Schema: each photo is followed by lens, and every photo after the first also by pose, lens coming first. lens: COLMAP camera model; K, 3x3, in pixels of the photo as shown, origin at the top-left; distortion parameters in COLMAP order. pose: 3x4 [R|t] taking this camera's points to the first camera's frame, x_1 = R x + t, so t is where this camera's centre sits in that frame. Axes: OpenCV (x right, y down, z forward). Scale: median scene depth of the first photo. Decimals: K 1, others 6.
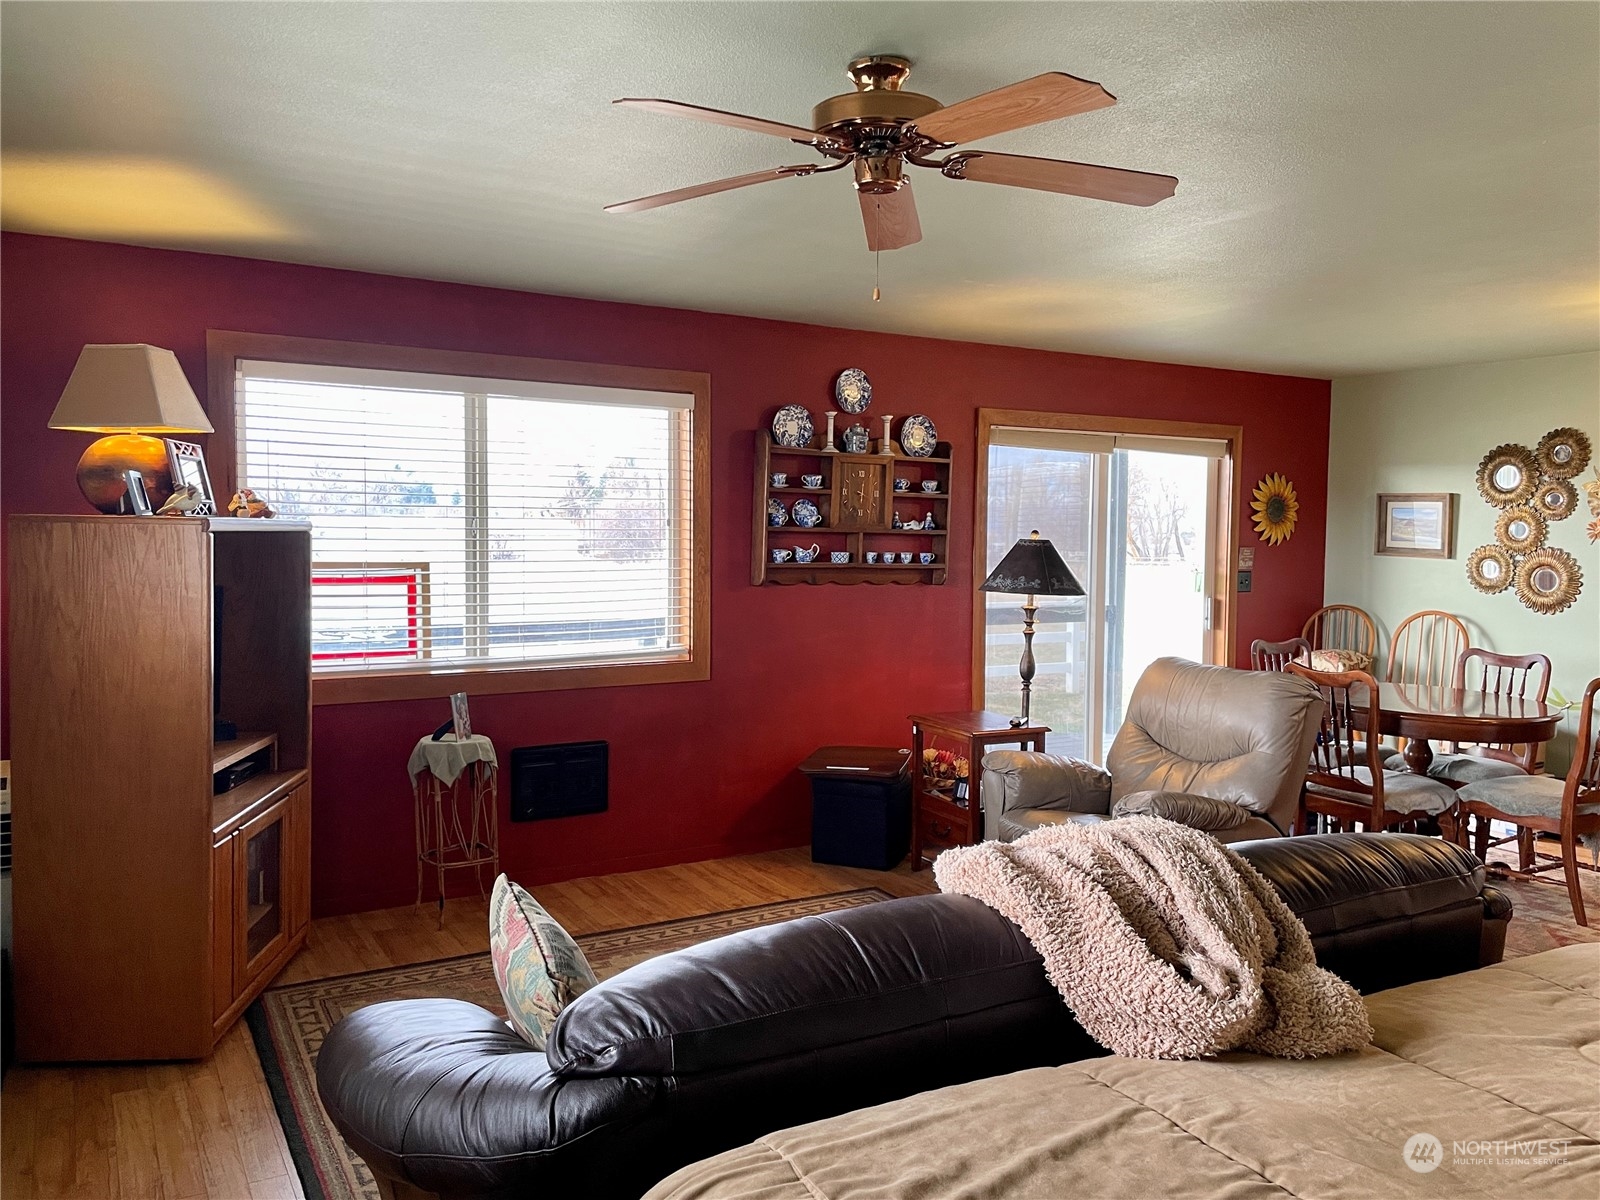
lens RADIAL K [[1214.2, 0, 806.3], [0, 1214.2, 584.1], [0, 0, 1]] dist [0.096704, -0.136903]
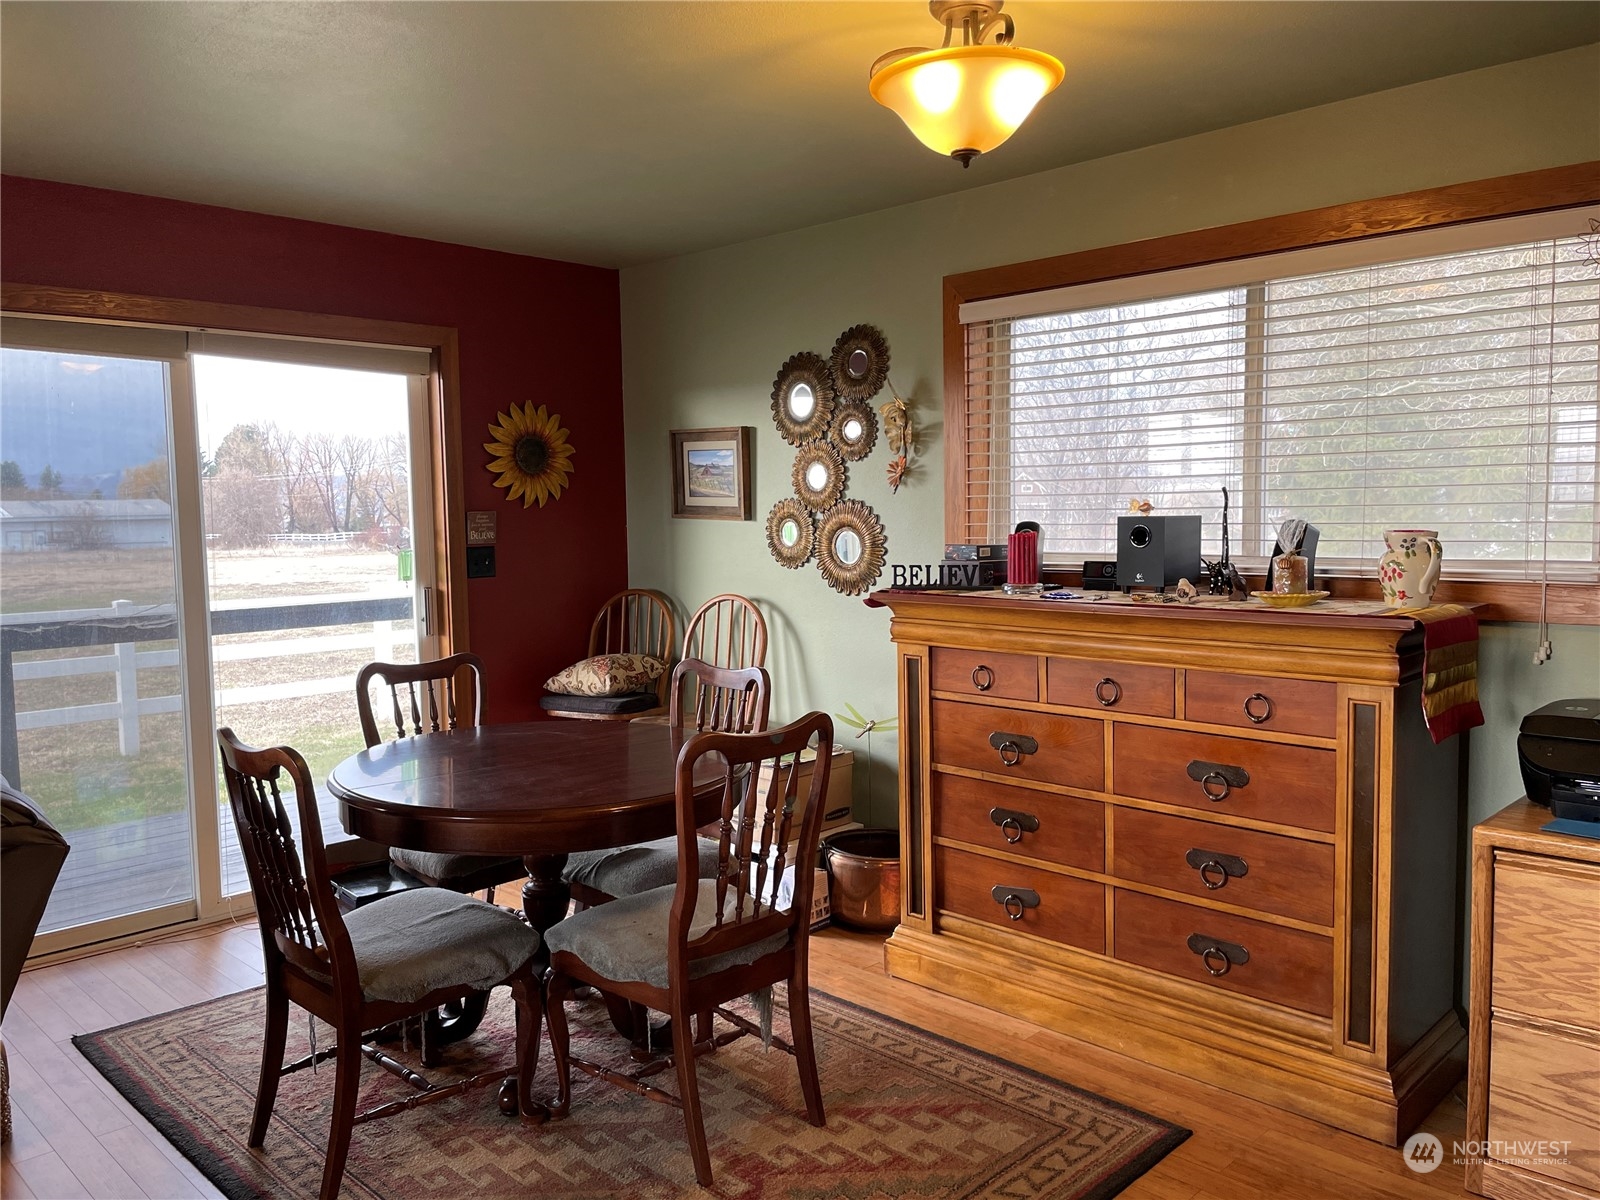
lens RADIAL K [[1214.2, 0, 792.3], [0, 1214.2, 602.8], [0, 0, 1]] dist [0.096704, -0.136903]
pose [[0.967337, -0.046318, 0.249228, 0.475169], [0.037013, 0.998436, 0.041895, -0.001833], [-0.250778, -0.031302, 0.967538, 0.409353]]
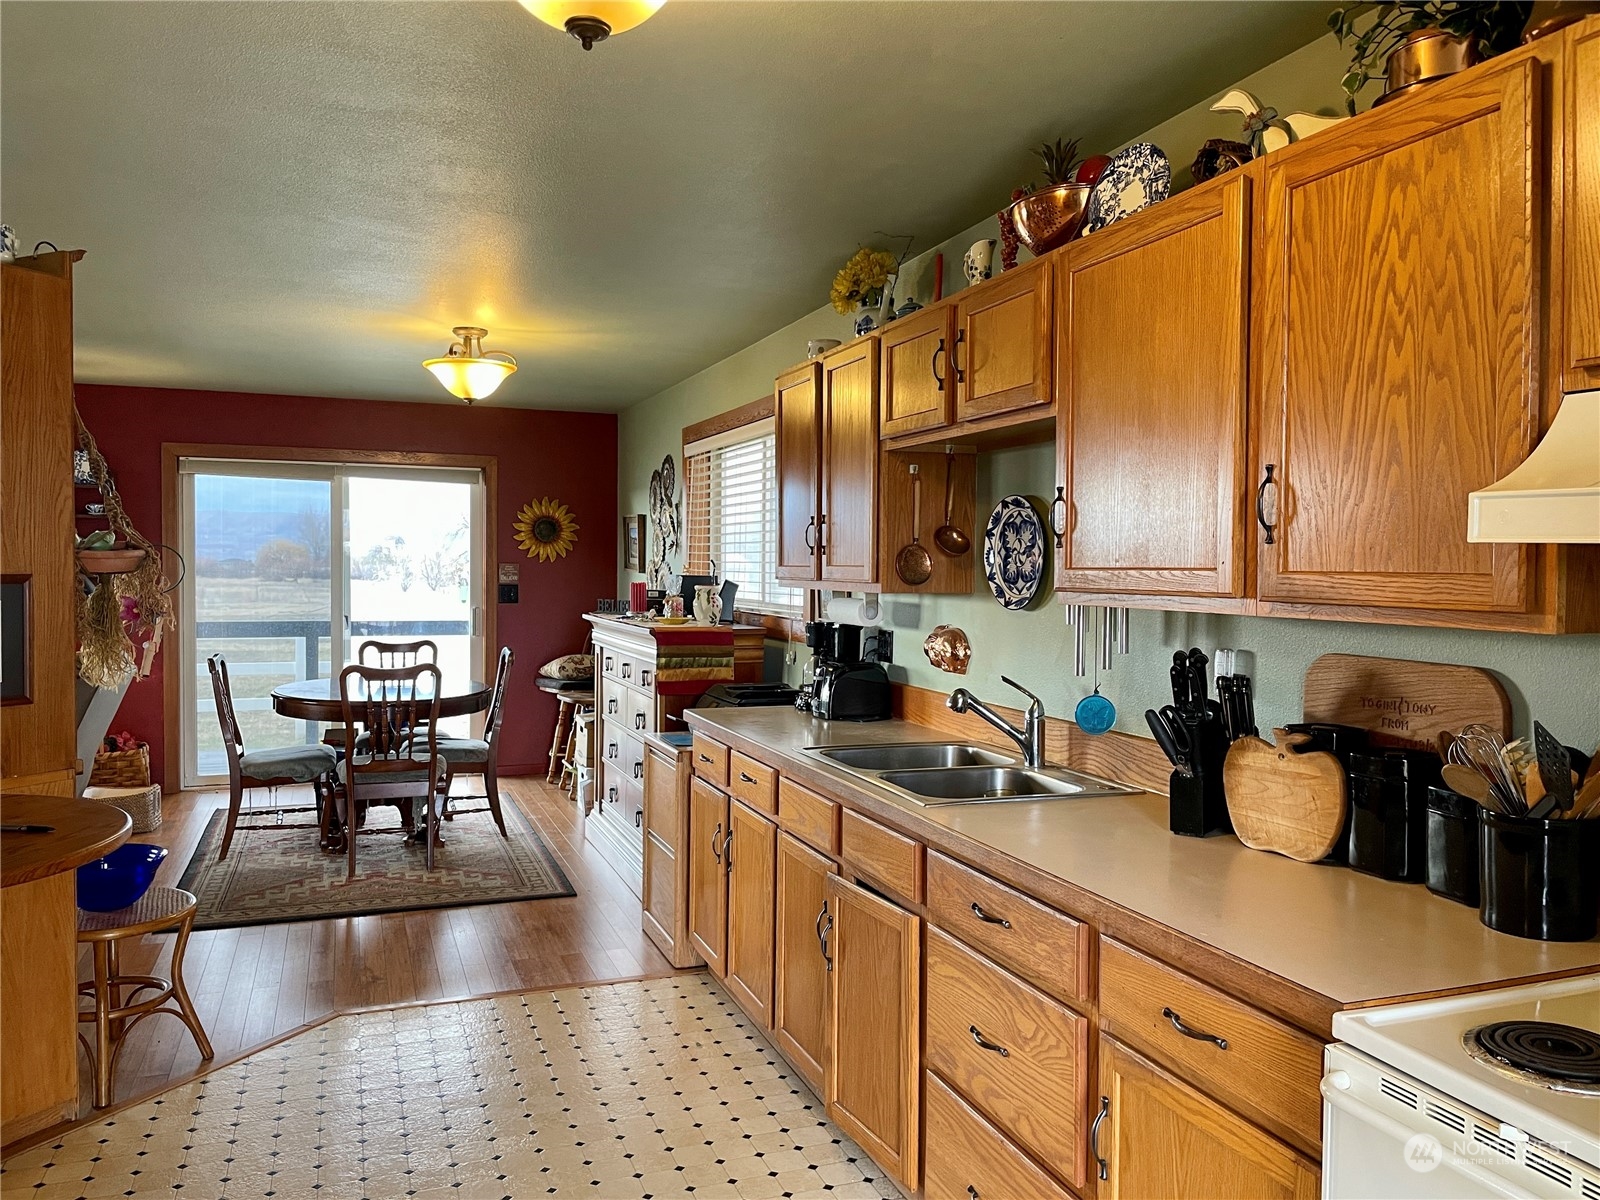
lens RADIAL K [[1214.2, 0, 798.3], [0, 1214.2, 599.7], [0, 0, 1]] dist [0.096704, -0.136903]
pose [[0.983556, 0.005184, -0.180528, 1.102252], [-0.007975, 0.999860, -0.014738, 0.023635], [0.180426, 0.015936, 0.983459, -0.072062]]
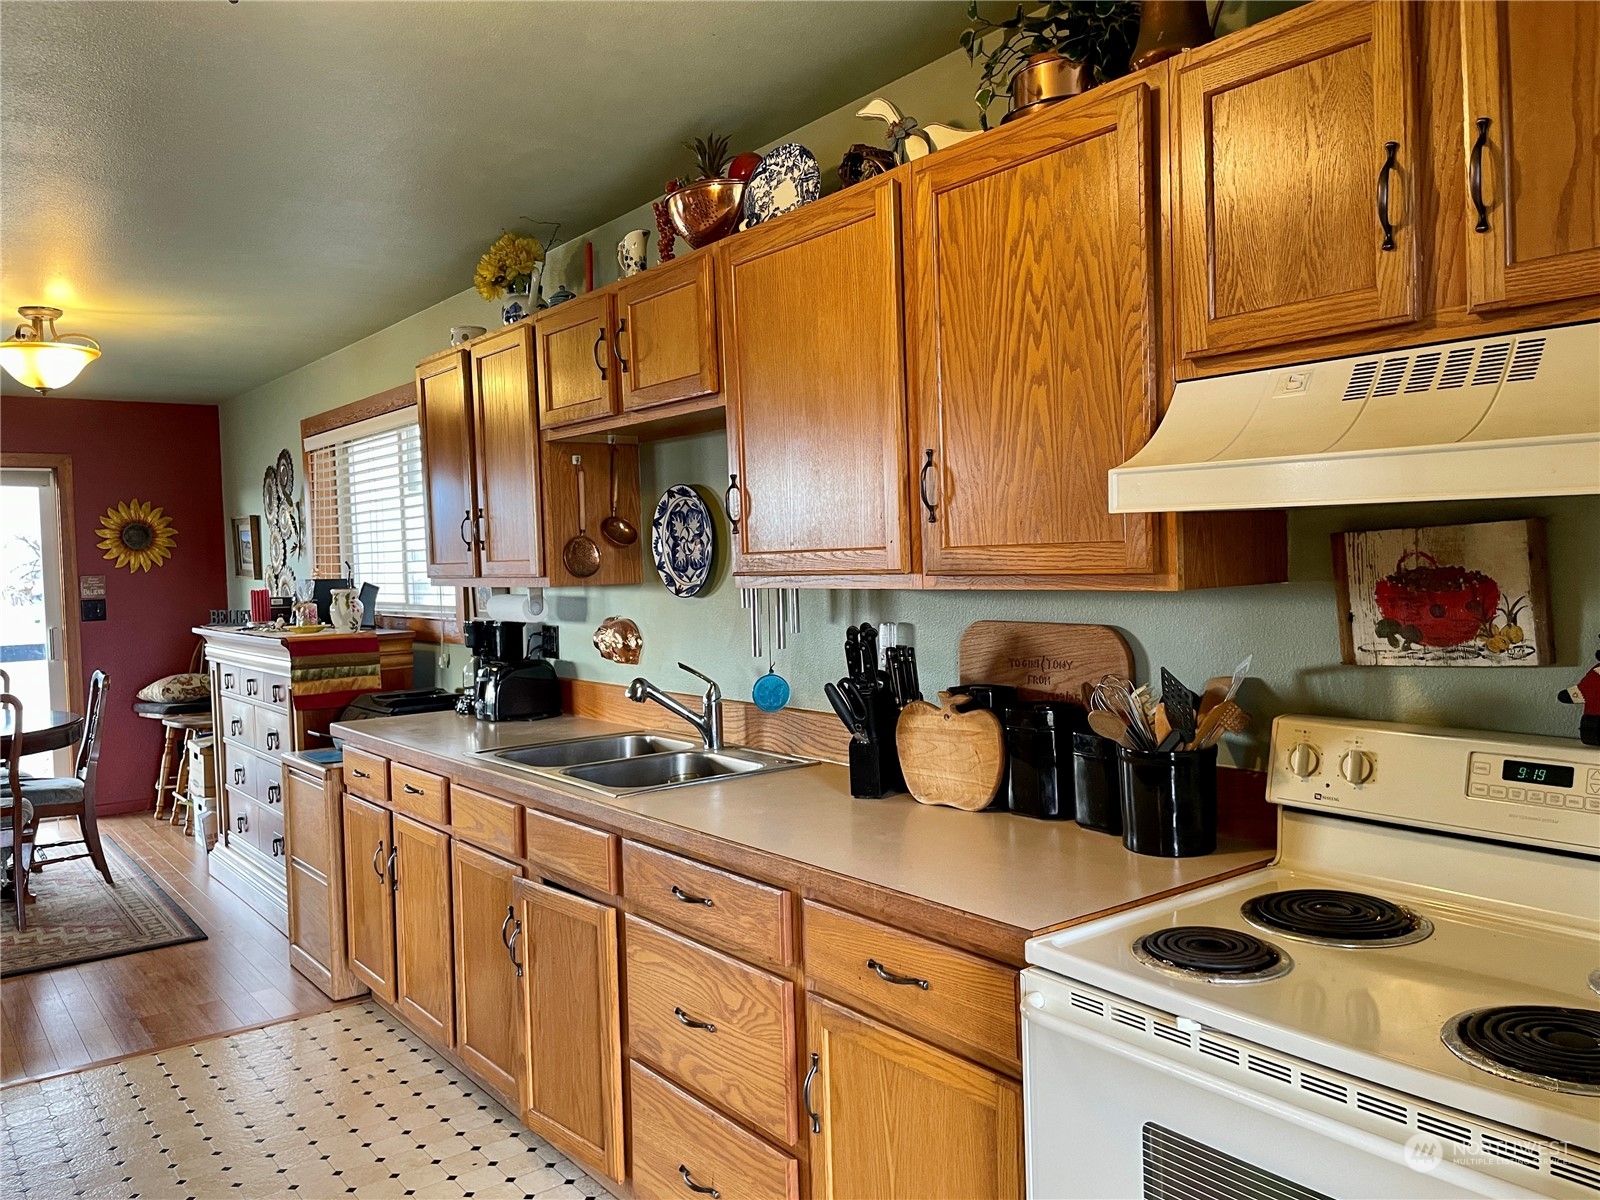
lens RADIAL K [[1214.2, 0, 795.5], [0, 1214.2, 600.2], [0, 0, 1]] dist [0.096704, -0.136903]
pose [[0.992632, -0.043482, 0.113095, 1.083952], [0.044218, 0.999014, -0.004003, 0.025366], [-0.112809, 0.008974, 0.993576, -0.073707]]
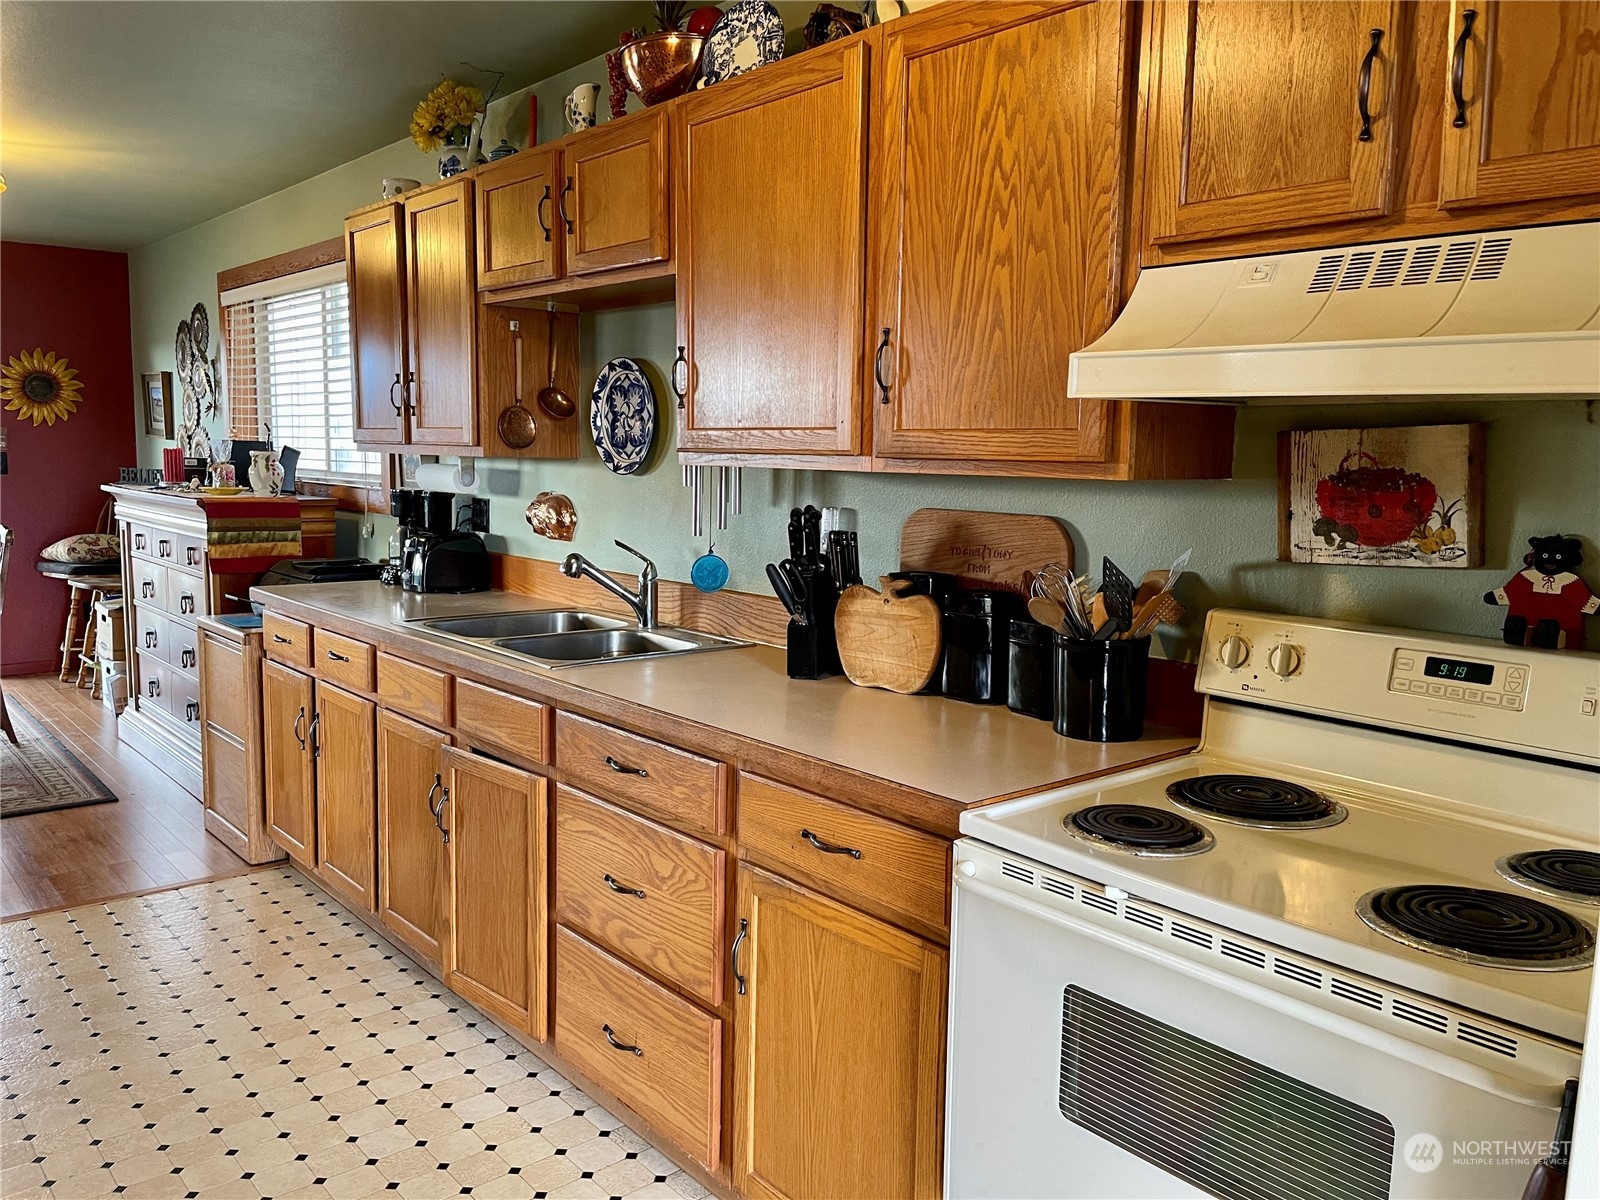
lens RADIAL K [[1214.2, 0, 792.0], [0, 1214.2, 596.0], [0, 0, 1]] dist [0.096704, -0.136903]
pose [[0.985364, -0.010119, 0.170161, 1.077000], [-0.003287, 0.996923, 0.078317, 0.031755], [-0.170430, -0.077730, 0.982299, -0.070745]]
